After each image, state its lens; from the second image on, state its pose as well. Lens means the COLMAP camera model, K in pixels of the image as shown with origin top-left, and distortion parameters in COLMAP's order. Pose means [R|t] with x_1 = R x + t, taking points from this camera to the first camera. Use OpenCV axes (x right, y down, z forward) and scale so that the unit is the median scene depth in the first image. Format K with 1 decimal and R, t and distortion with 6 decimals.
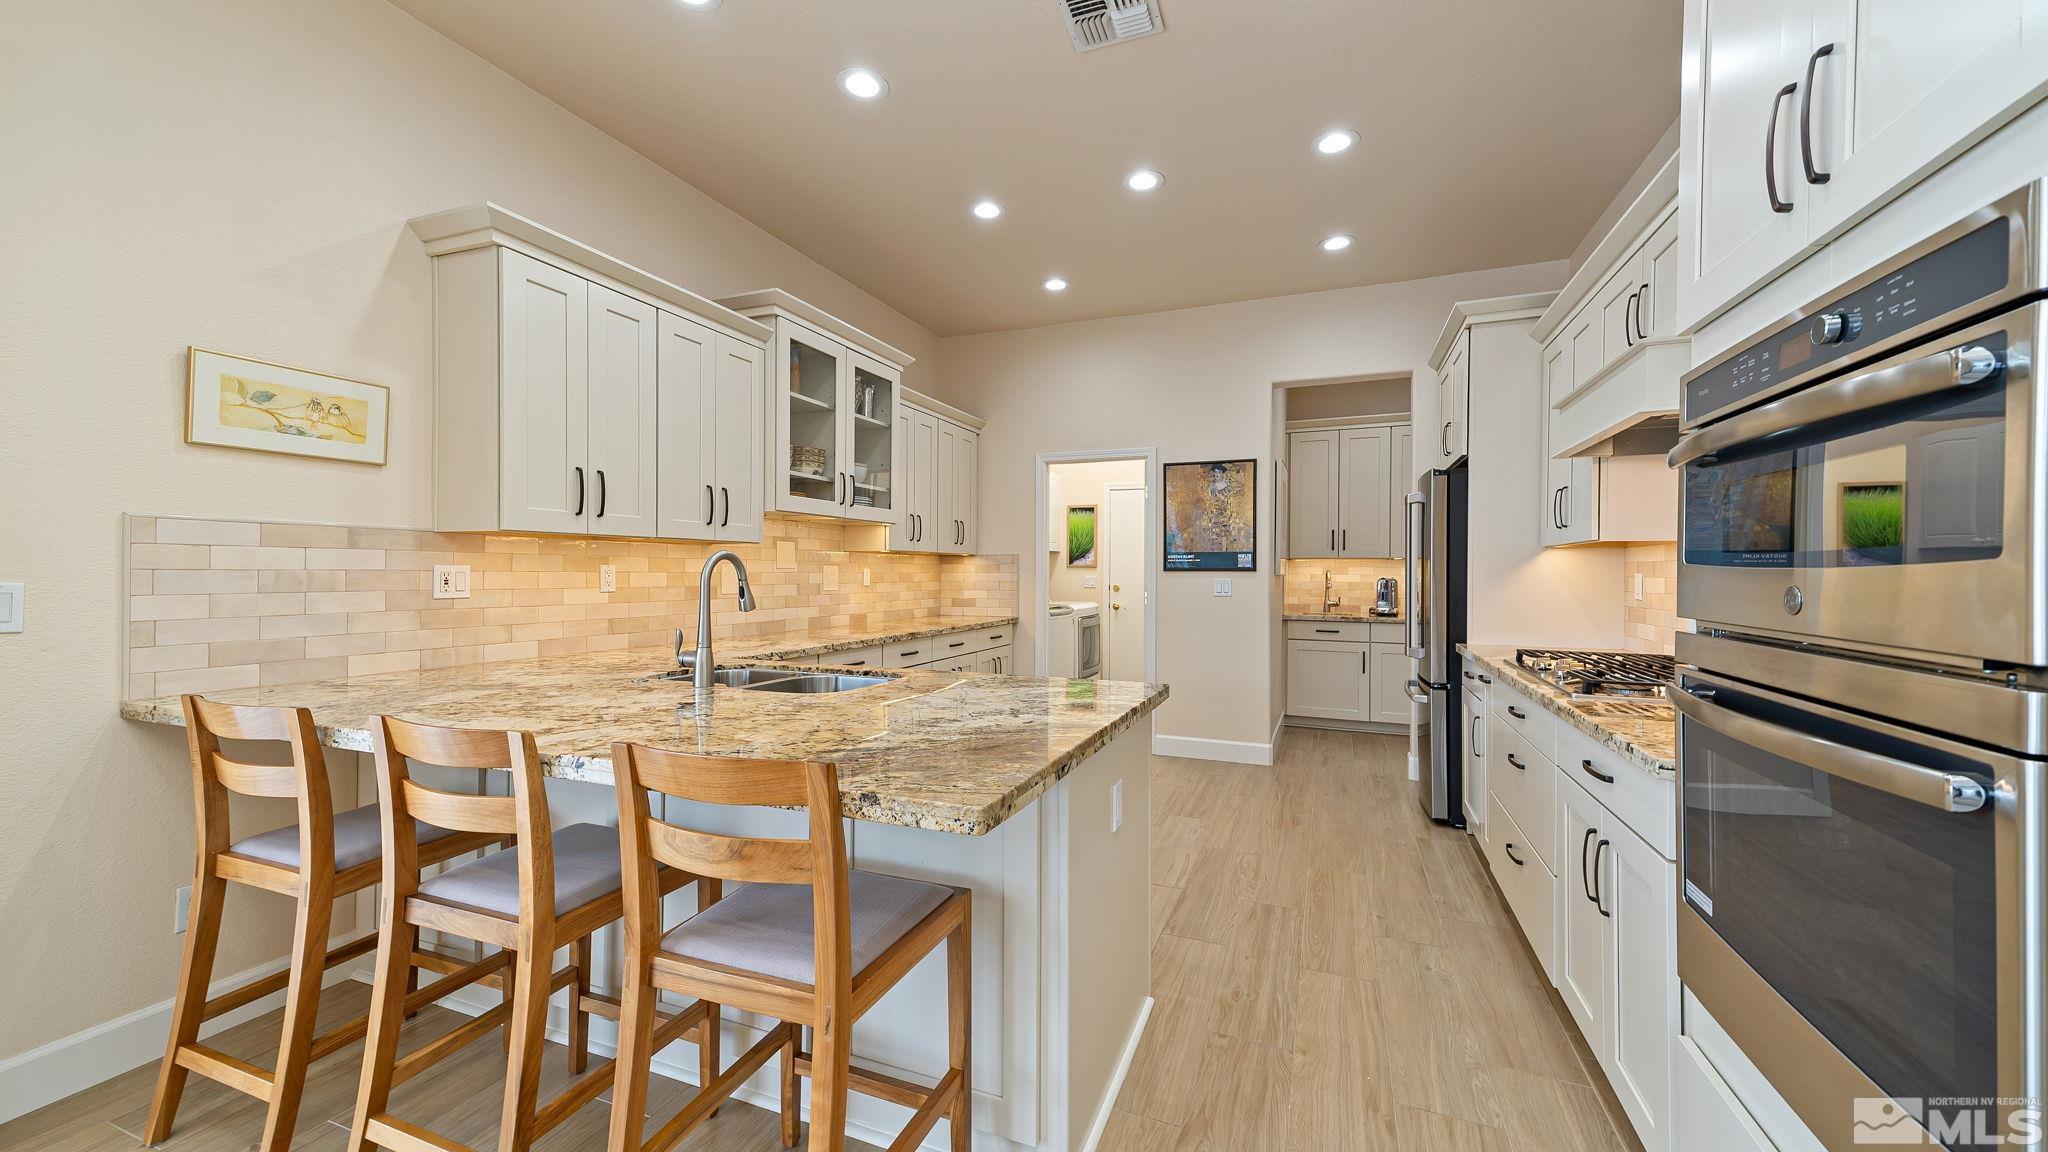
lens RADIAL K [[768.1, 0, 1033.2], [0, 768.1, 574.3], [0, 0, 1]] dist [0.020928, -0.000646]
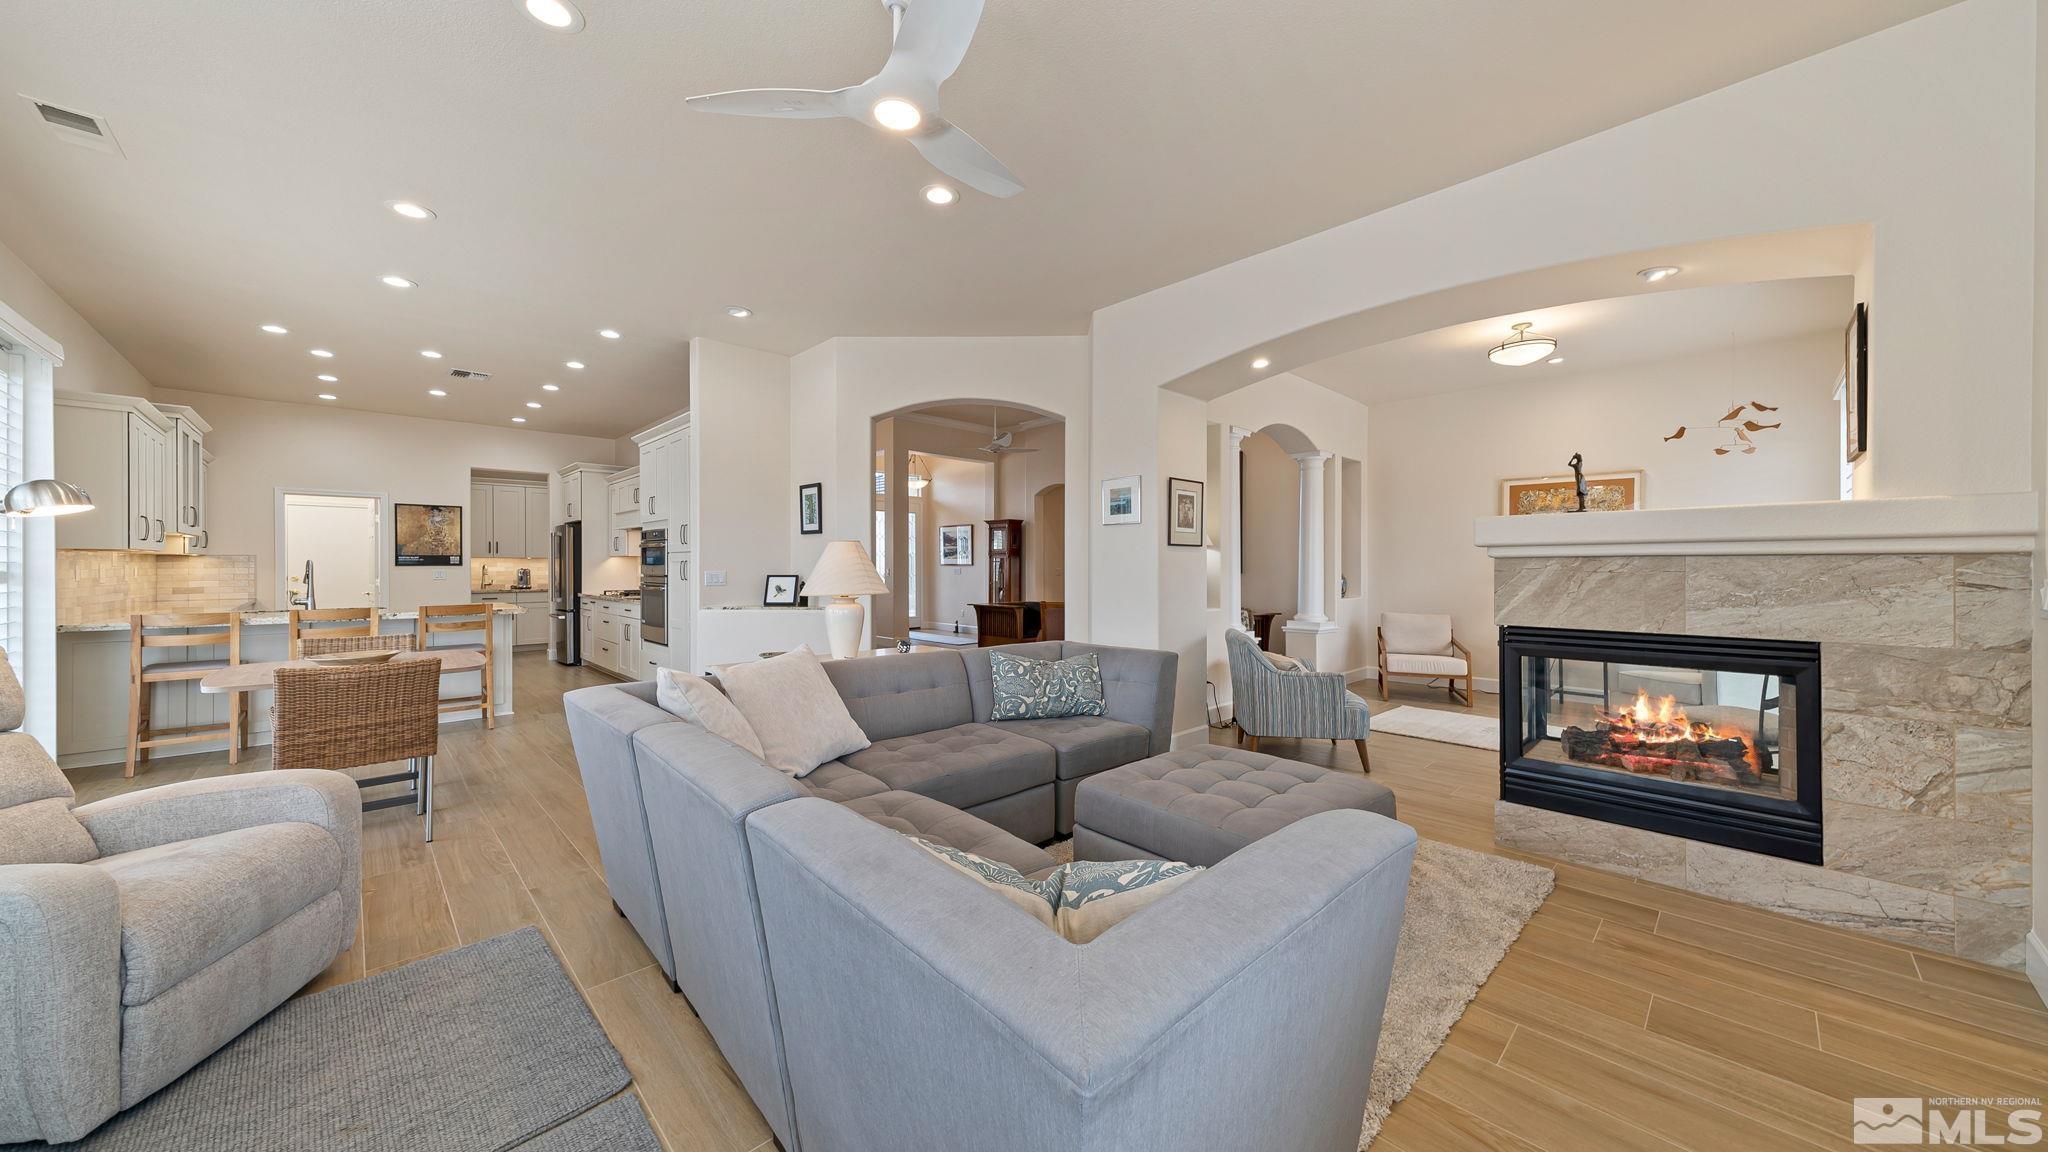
lens RADIAL K [[721.5, 0, 1021.9], [0, 721.5, 562.3], [0, 0, 1]] dist [0.022557, -0.001401]
pose [[0.437984, -0.005350, 0.898967, -1.098631], [0.006272, 0.999976, 0.002895, -0.012435], [-0.898961, 0.004370, 0.438007, -1.558034]]
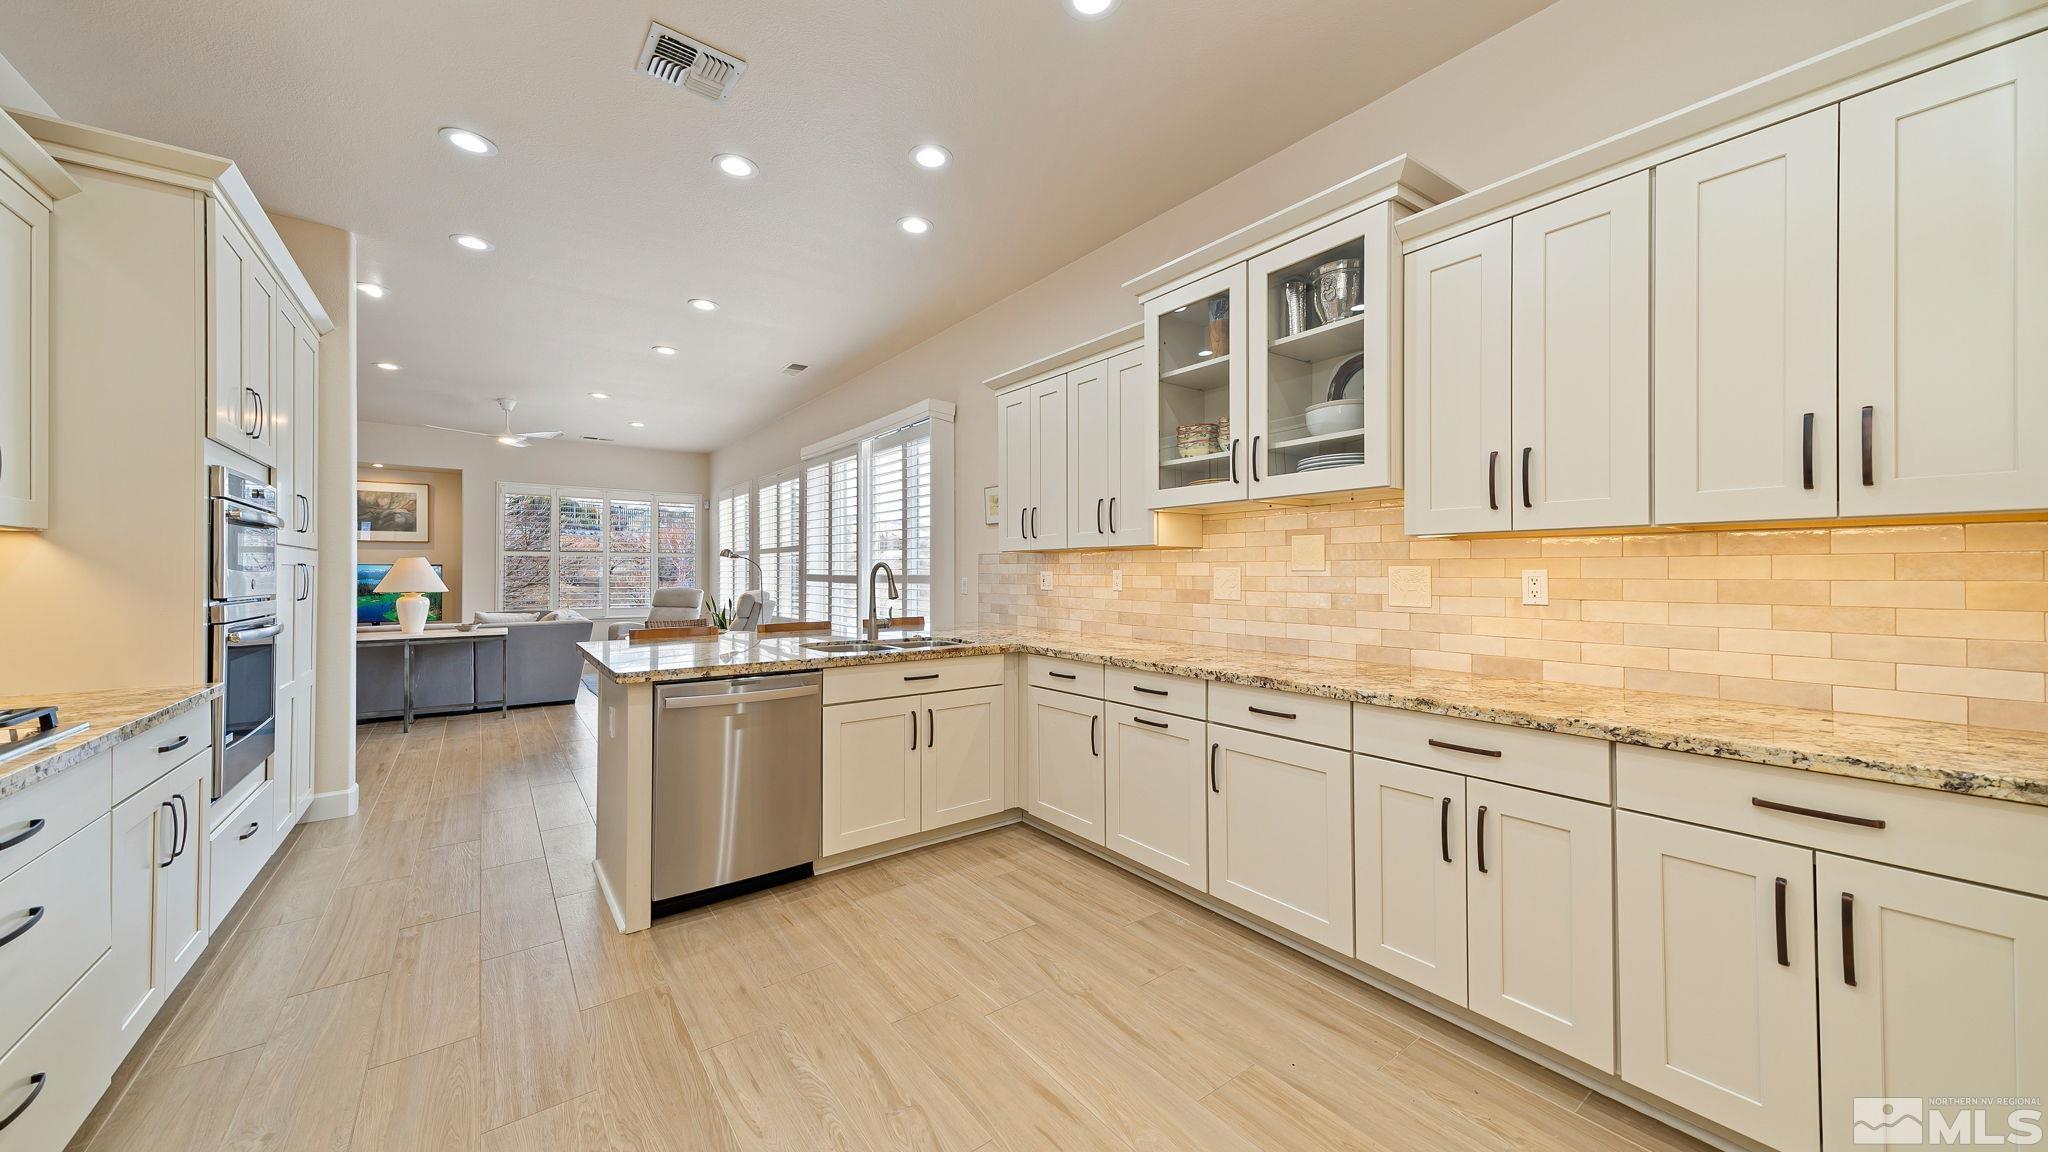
lens RADIAL K [[721.5, 0, 1016.4], [0, 721.5, 566.2], [0, 0, 1]] dist [0.022557, -0.001401]
pose [[-0.534380, -0.011360, -0.845168, 0.468761], [-0.005435, 0.999935, -0.010004, -0.004176], [0.845227, -0.000752, -0.534407, 1.258912]]
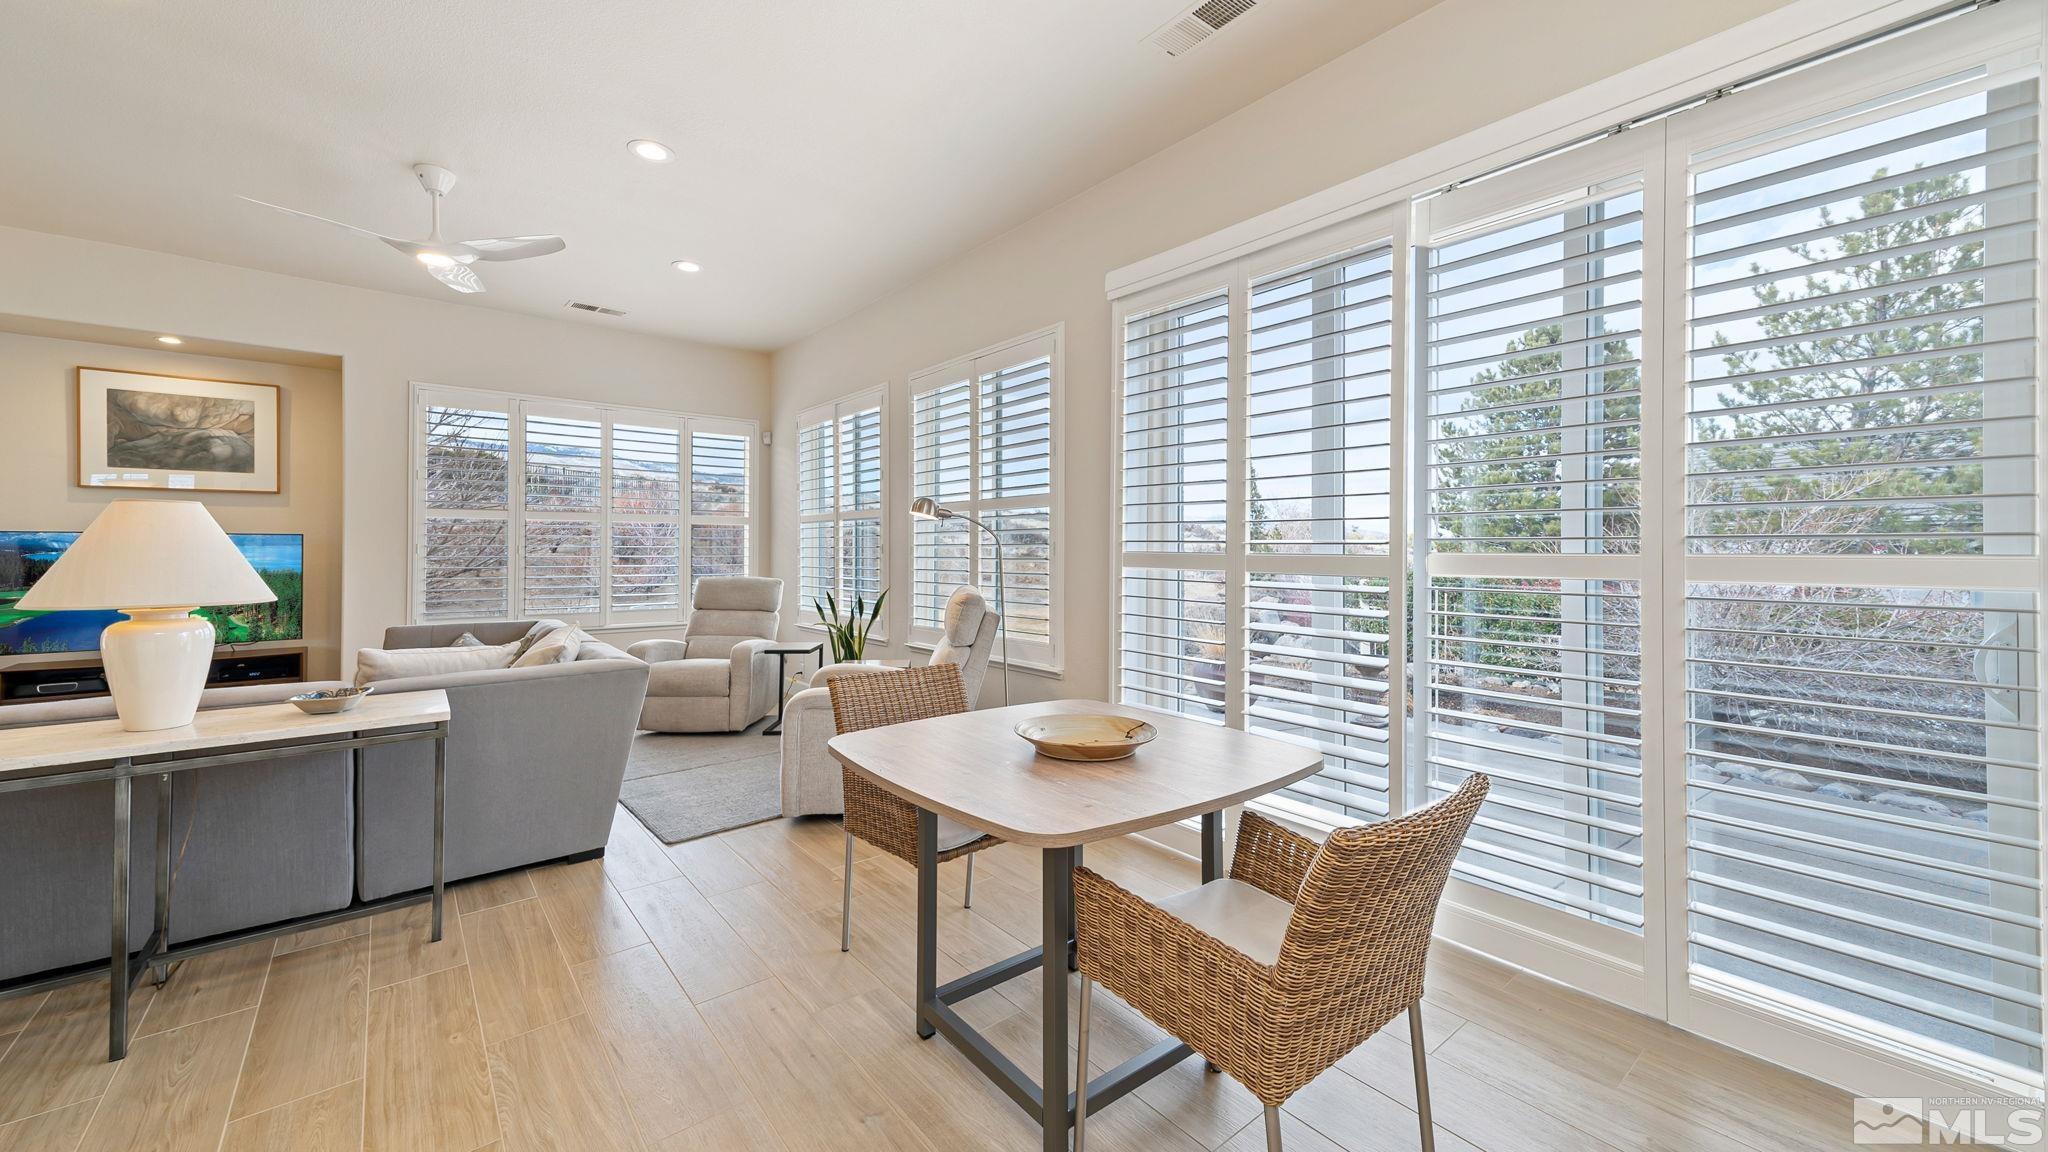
lens RADIAL K [[768.1, 0, 1016.7], [0, 768.1, 544.0], [0, 0, 1]] dist [0.020928, -0.000646]
pose [[-0.492721, -0.010151, -0.870128, 0.024734], [-0.004758, 0.999948, -0.008972, 0.000562], [0.870174, -0.000281, -0.492744, 0.149442]]
